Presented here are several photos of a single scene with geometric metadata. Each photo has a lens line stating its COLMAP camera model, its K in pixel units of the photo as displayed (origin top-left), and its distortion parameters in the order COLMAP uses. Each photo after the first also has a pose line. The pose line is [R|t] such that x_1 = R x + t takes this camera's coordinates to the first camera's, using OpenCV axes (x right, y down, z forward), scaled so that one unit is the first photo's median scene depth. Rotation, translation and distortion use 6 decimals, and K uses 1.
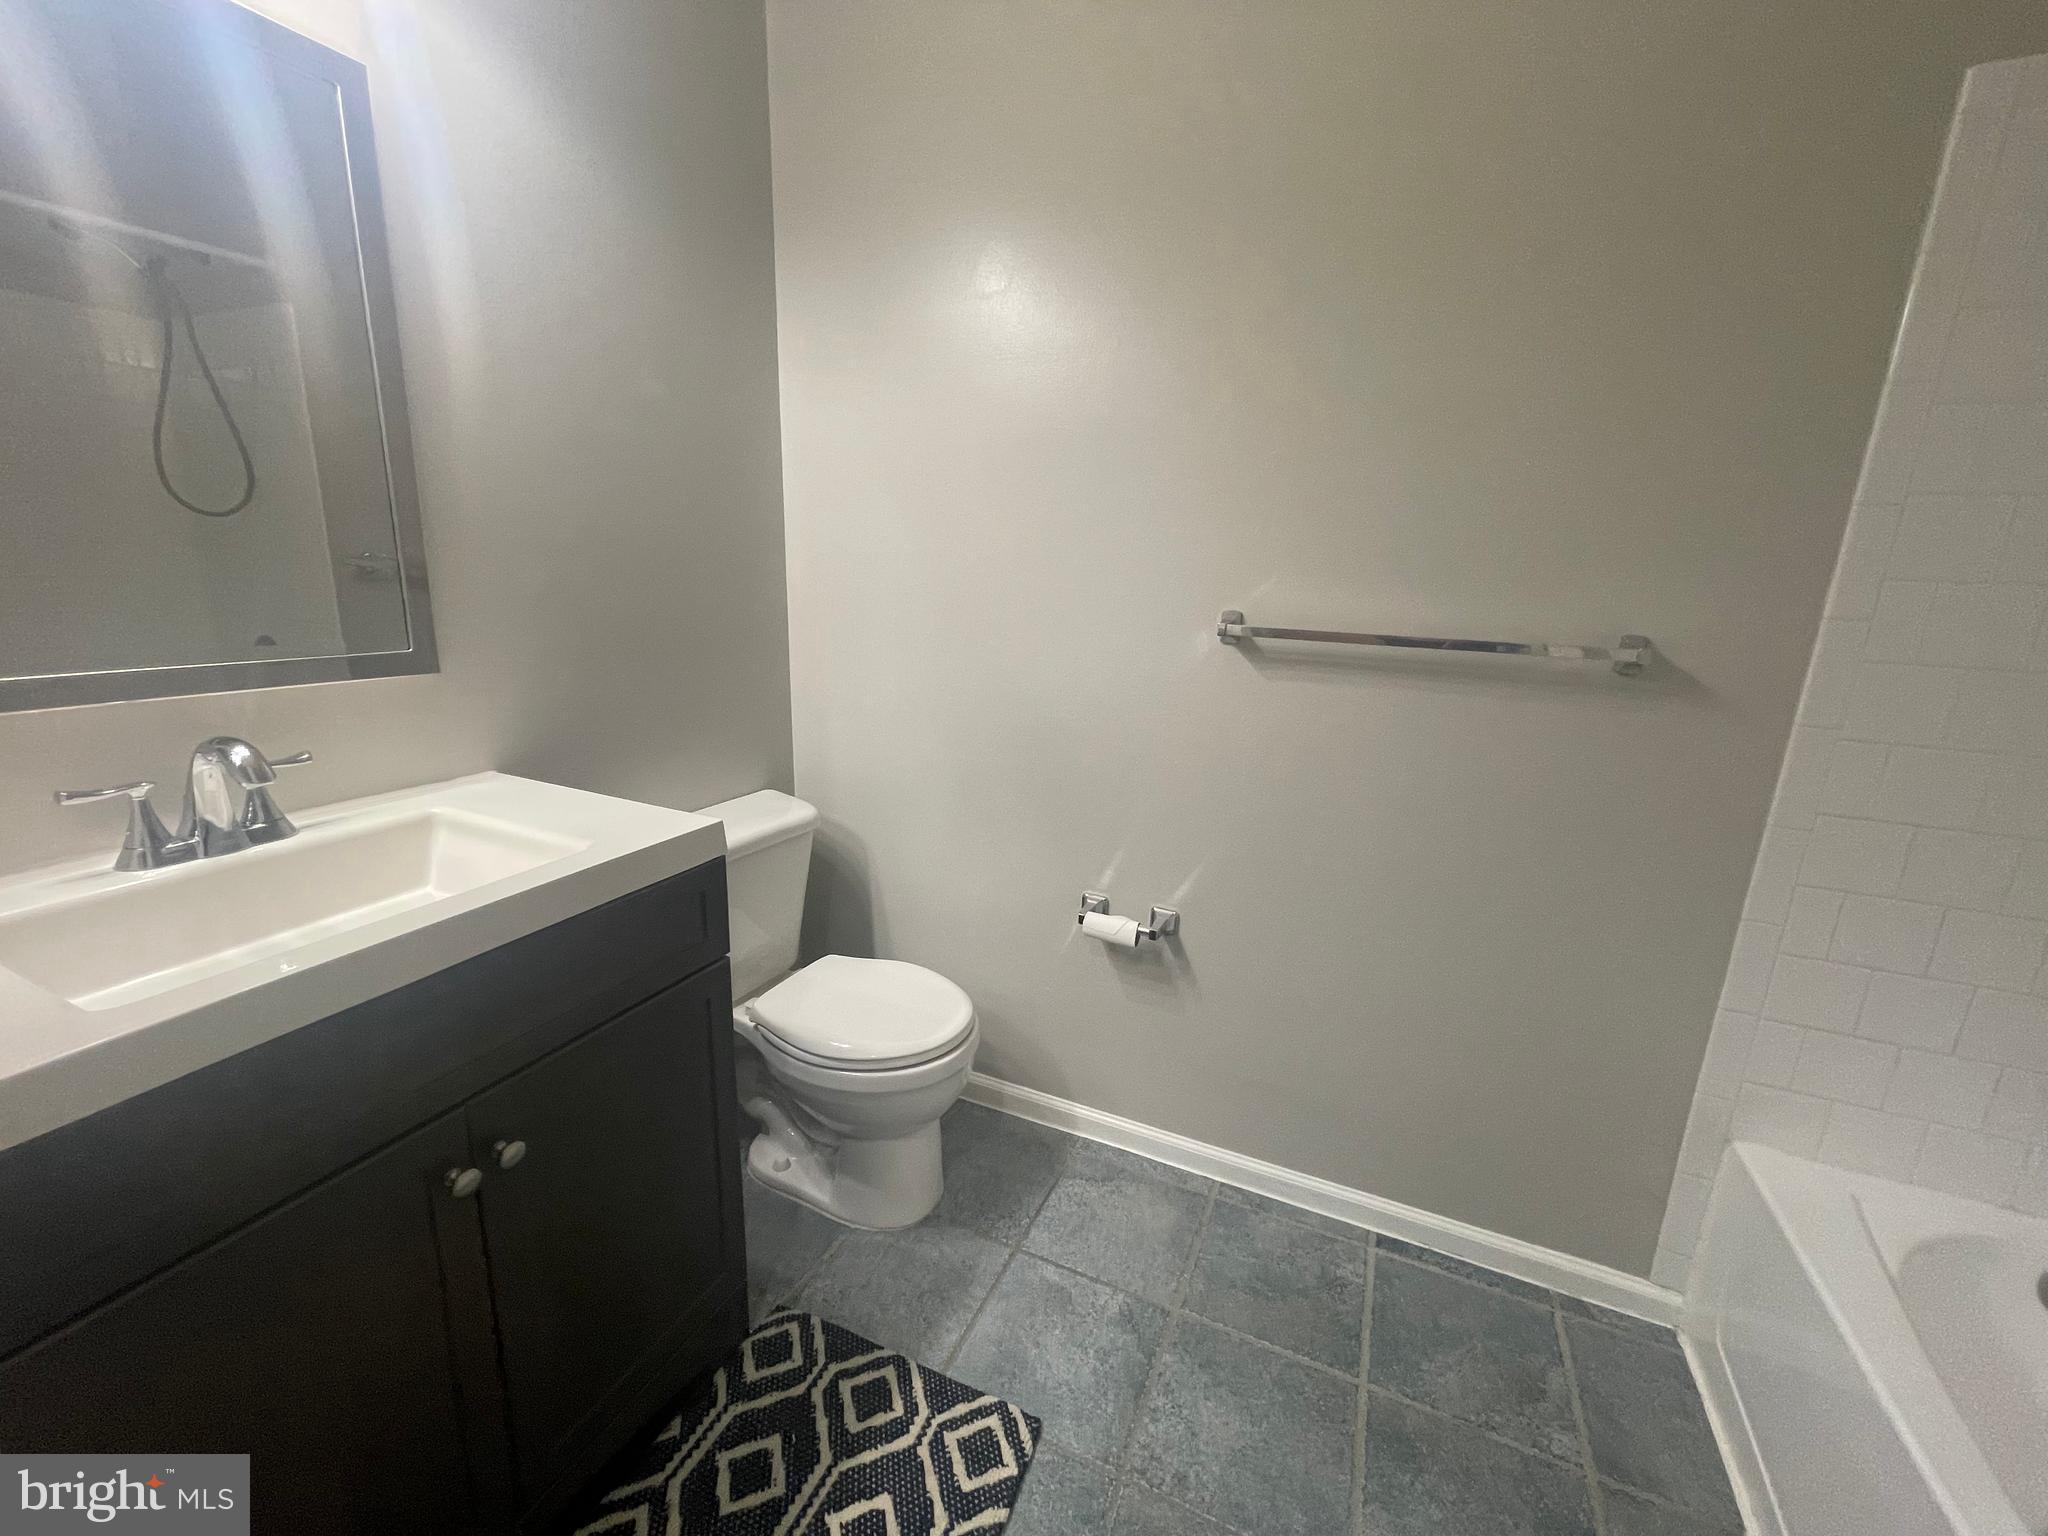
lens RADIAL K [[826.3, 0, 1015.9], [0, 826.3, 773.0], [0, 0, 1]] dist [-0.001086, 0.000854]
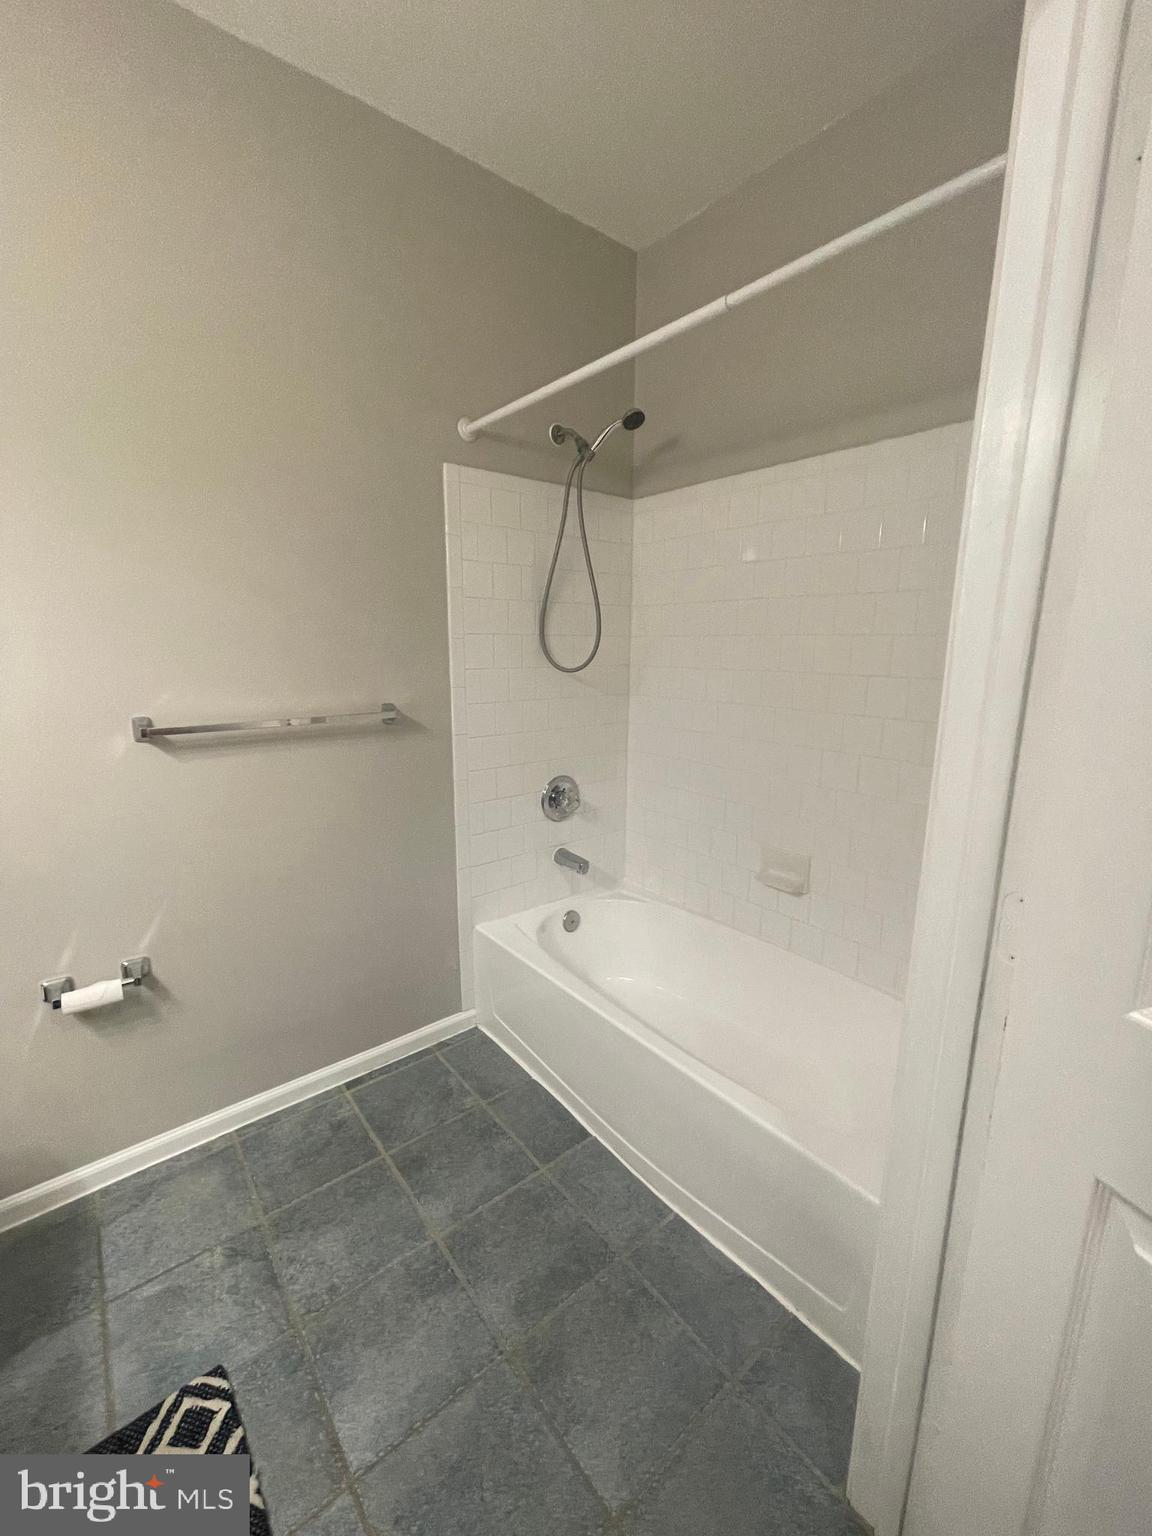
lens RADIAL K [[619.7, 0, 581.8], [0, 619.7, 764.2], [0, 0, 1]] dist [-0.001086, 0.000854]
pose [[0.437978, -0.205650, 0.875148, -0.305011], [0.223997, 0.967745, 0.115307, -0.080934], [-0.870632, 0.145529, 0.469916, -0.057072]]
